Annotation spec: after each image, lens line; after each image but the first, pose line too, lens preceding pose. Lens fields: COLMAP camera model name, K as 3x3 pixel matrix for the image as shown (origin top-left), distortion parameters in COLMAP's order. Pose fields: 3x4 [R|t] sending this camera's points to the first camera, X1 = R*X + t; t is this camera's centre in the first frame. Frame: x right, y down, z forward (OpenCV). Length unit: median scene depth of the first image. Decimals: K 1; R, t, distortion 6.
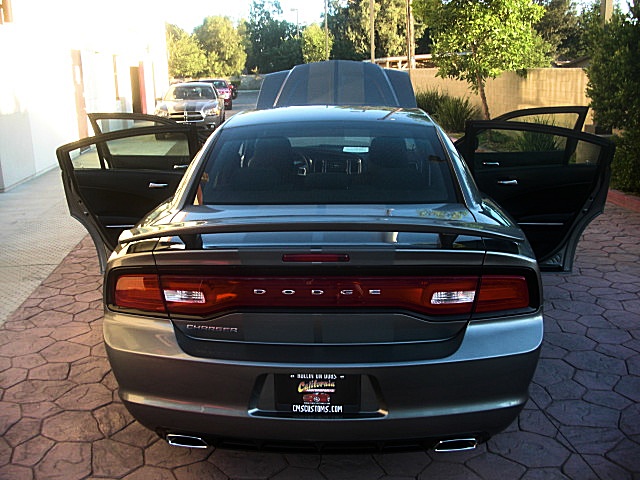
lens RADIAL K [[618.2, 0, 322.3], [0, 618.2, 238.8], [0, 0, 1]] dist [-0.117640, 0.000000]
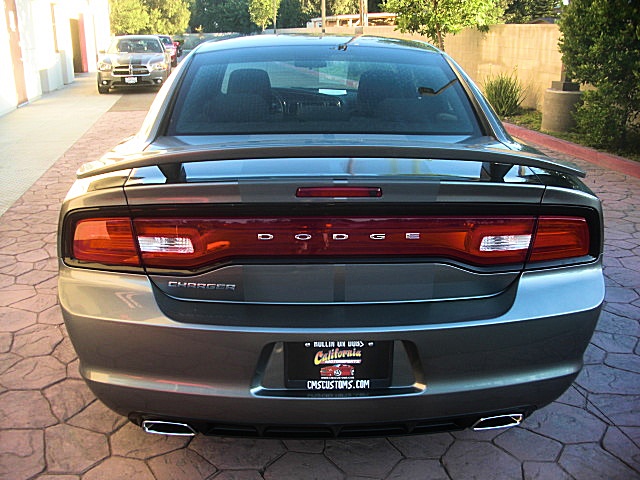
lens RADIAL K [[618.2, 0, 313.8], [0, 618.2, 236.5], [0, 0, 1]] dist [-0.117640, 0.000000]
pose [[0.996916, -0.004776, 0.078335, -0.083042], [0.000725, 0.998664, 0.051661, 0.036955], [-0.078477, -0.051445, 0.995588, 0.181515]]
